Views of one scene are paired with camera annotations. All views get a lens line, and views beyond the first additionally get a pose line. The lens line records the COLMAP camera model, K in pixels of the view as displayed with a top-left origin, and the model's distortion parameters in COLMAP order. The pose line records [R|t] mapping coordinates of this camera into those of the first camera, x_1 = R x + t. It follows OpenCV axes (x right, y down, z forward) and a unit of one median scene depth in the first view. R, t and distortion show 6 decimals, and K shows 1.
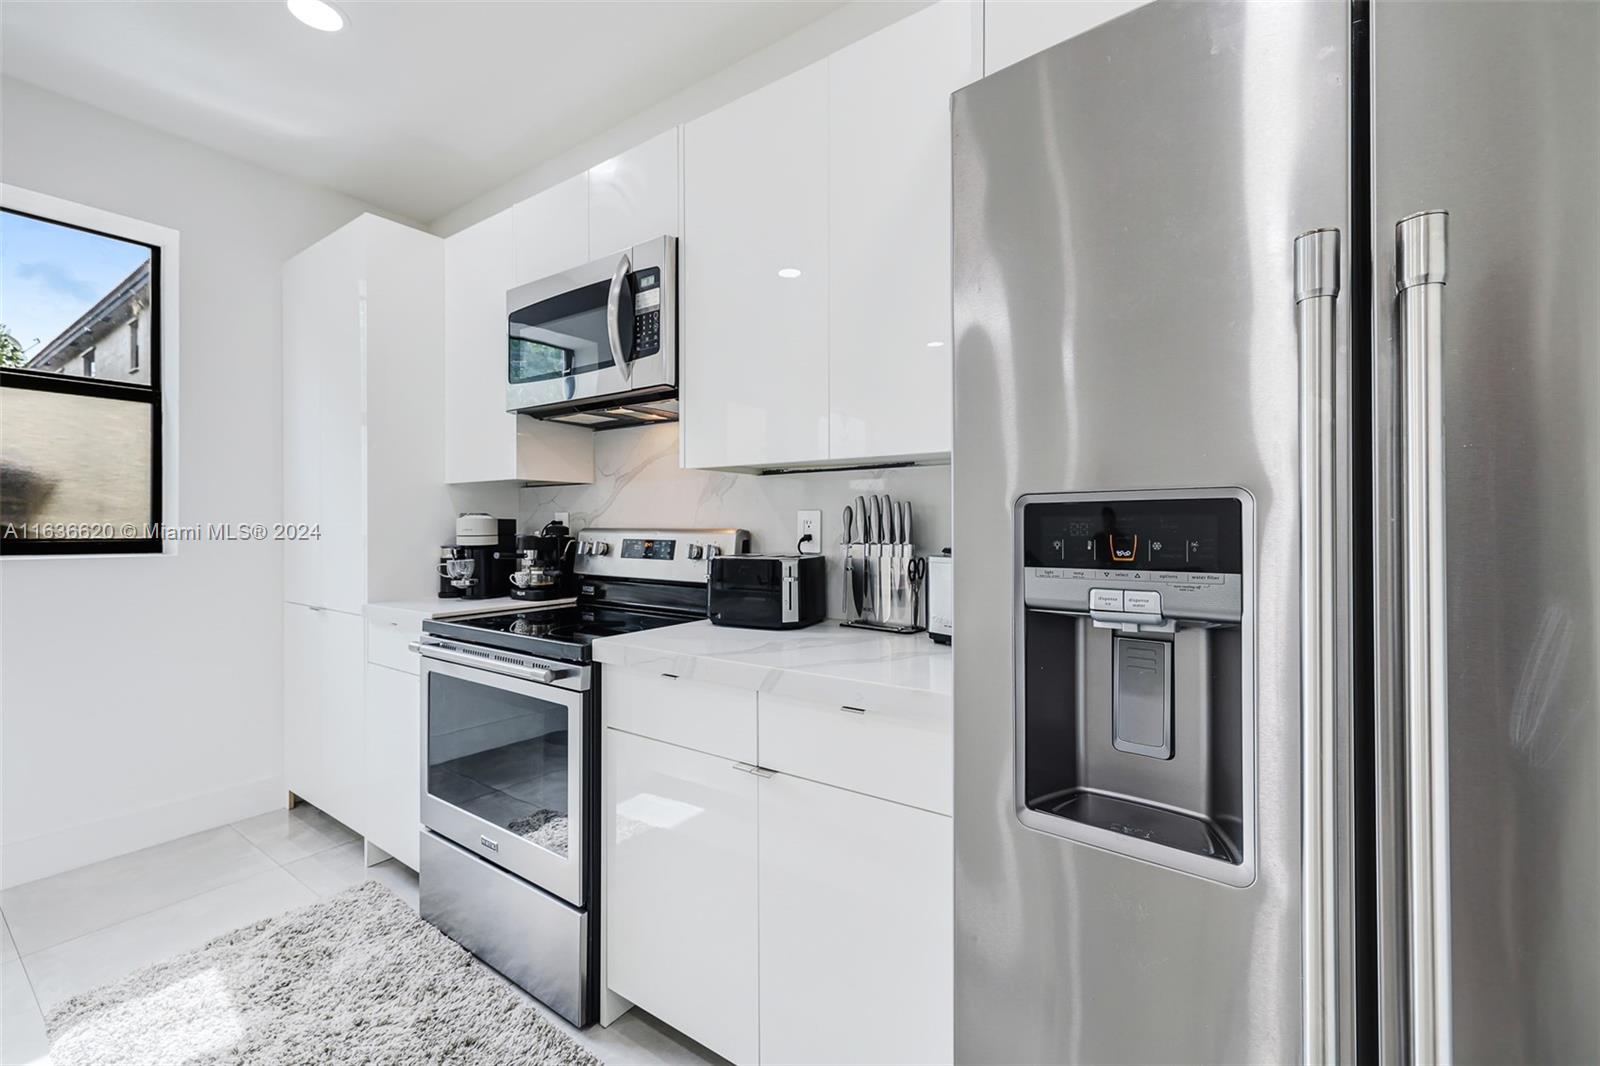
lens RADIAL K [[680.9, 0, 787.0], [0, 680.9, 524.2], [0, 0, 1]] dist [-0.002250, -0.000041]
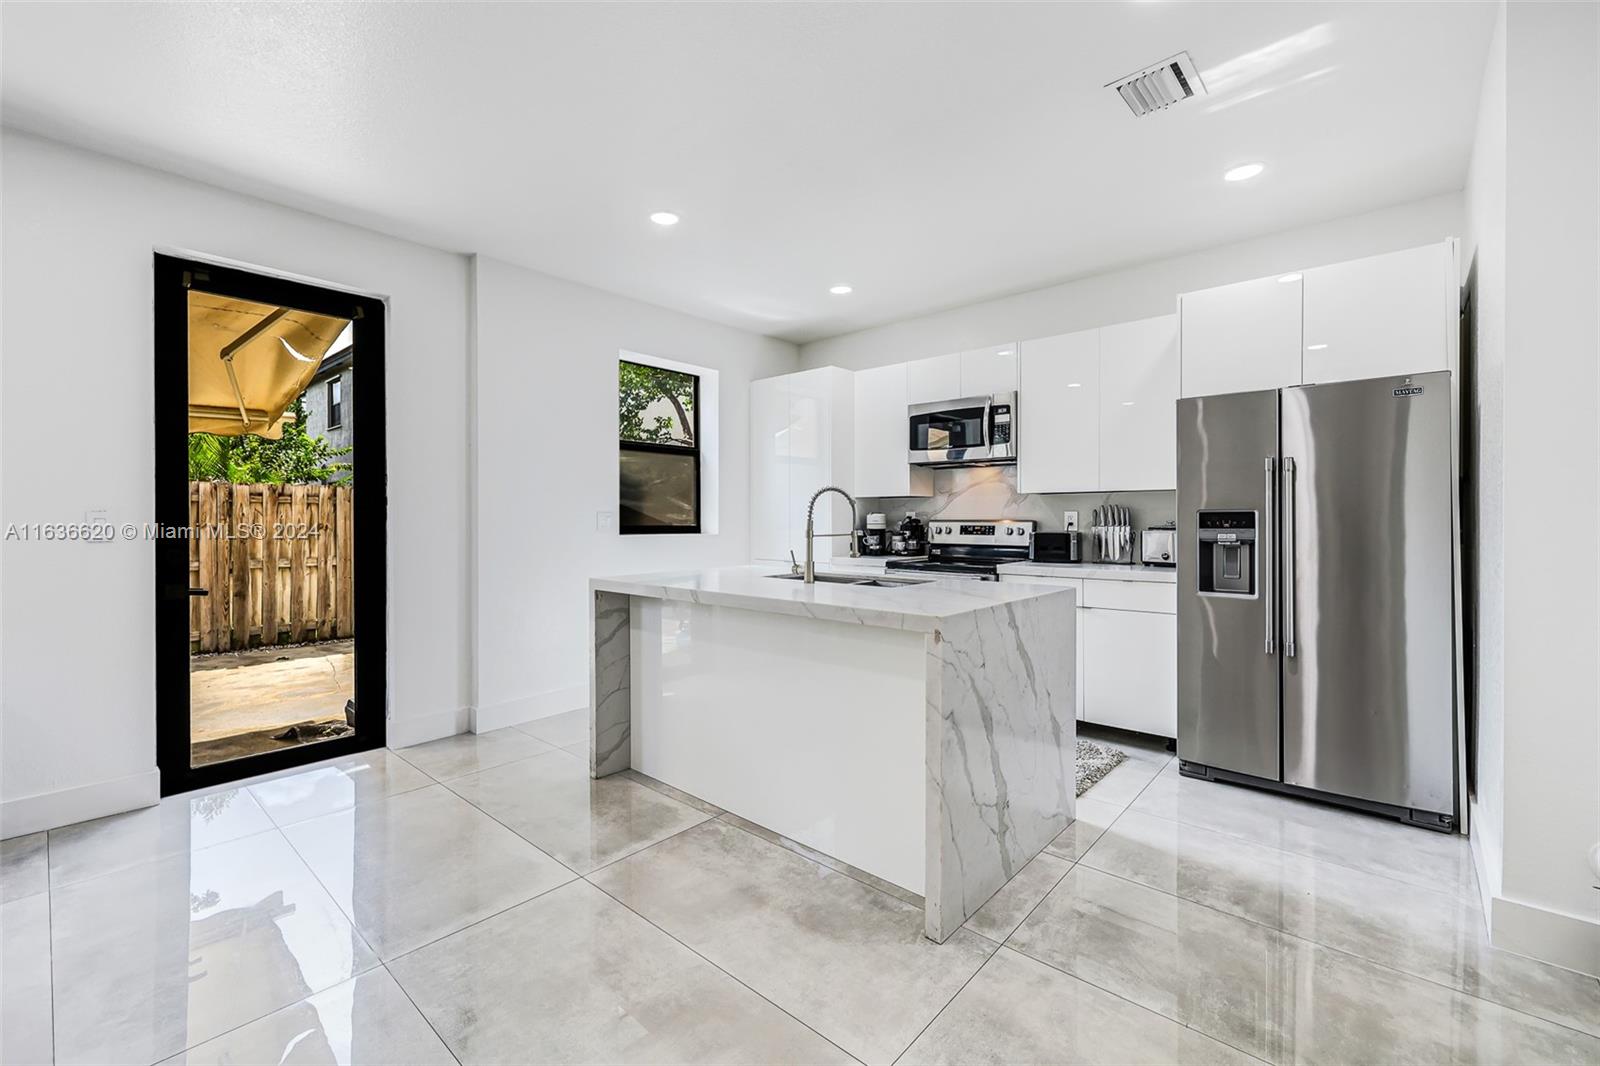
lens RADIAL K [[680.9, 0, 782.1], [0, 680.9, 526.0], [0, 0, 1]] dist [-0.002250, -0.000041]
pose [[0.992838, -0.001351, -0.119457, -0.627693], [0.002907, 0.999913, 0.012855, -0.004114], [0.119429, -0.013110, 0.992756, -1.270705]]
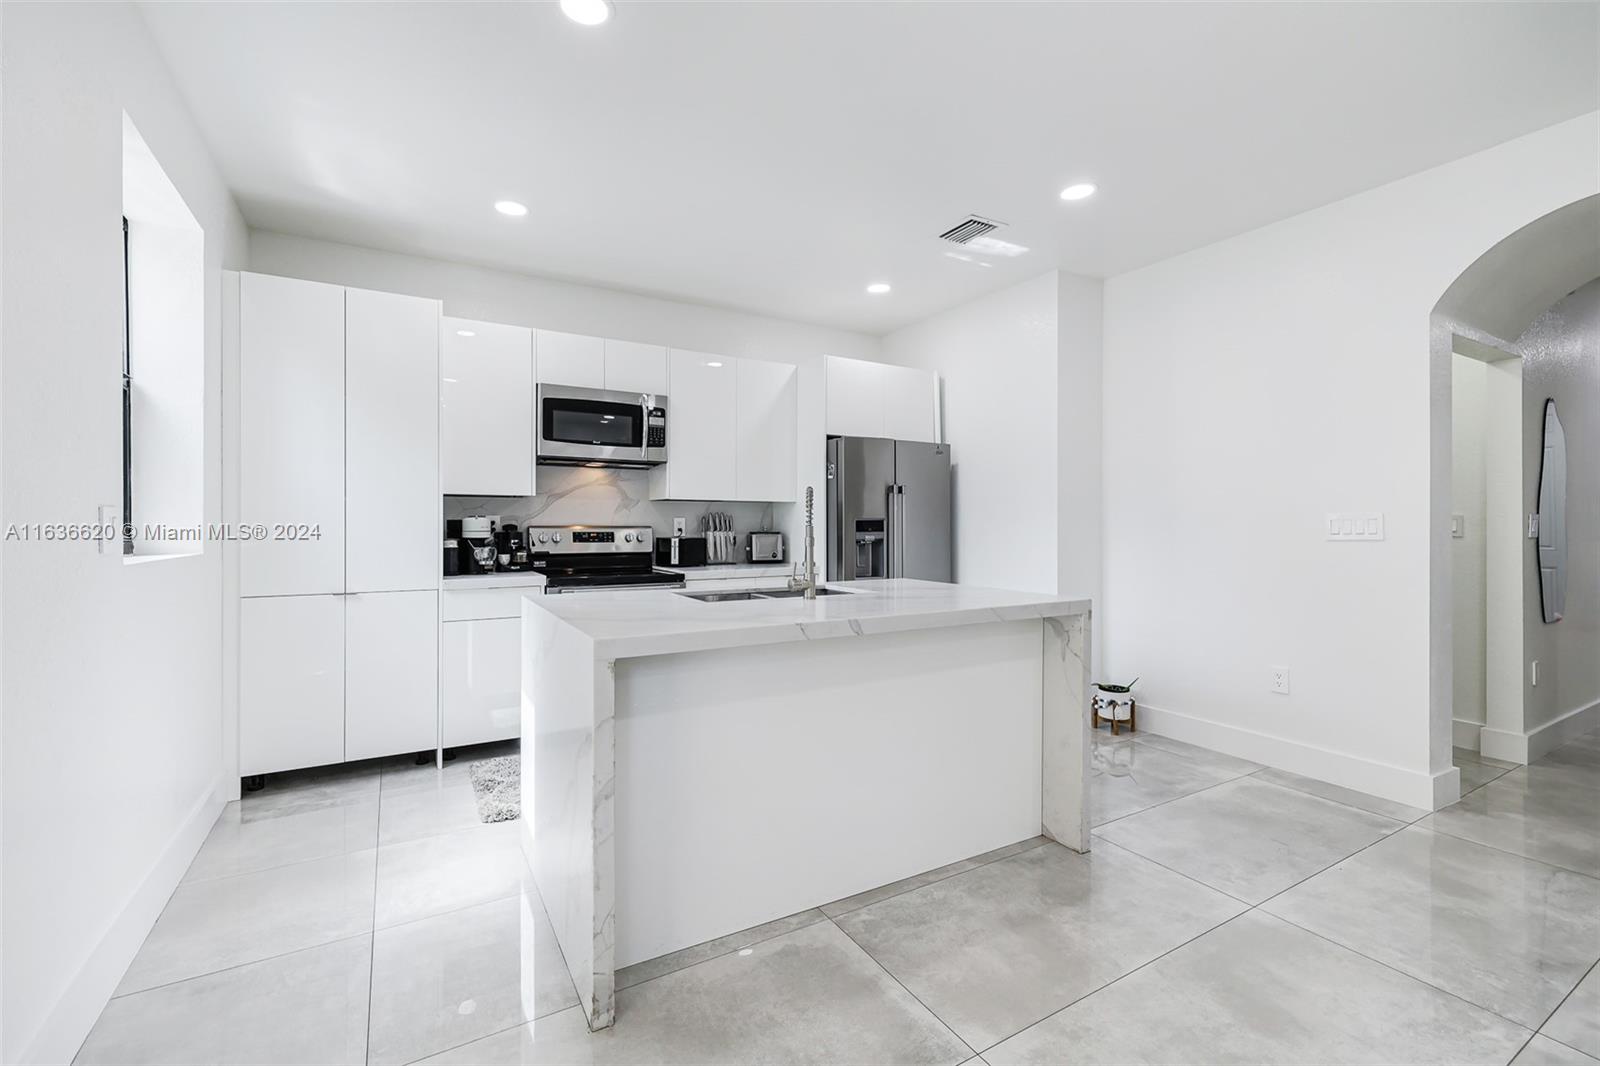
lens RADIAL K [[680.9, 0, 776.4], [0, 680.9, 528.4], [0, 0, 1]] dist [-0.002250, -0.000041]
pose [[0.414032, -0.004479, 0.910251, -1.943478], [-0.003090, 0.999975, 0.006327, -0.000058], [-0.910257, -0.005432, 0.414008, -0.251273]]
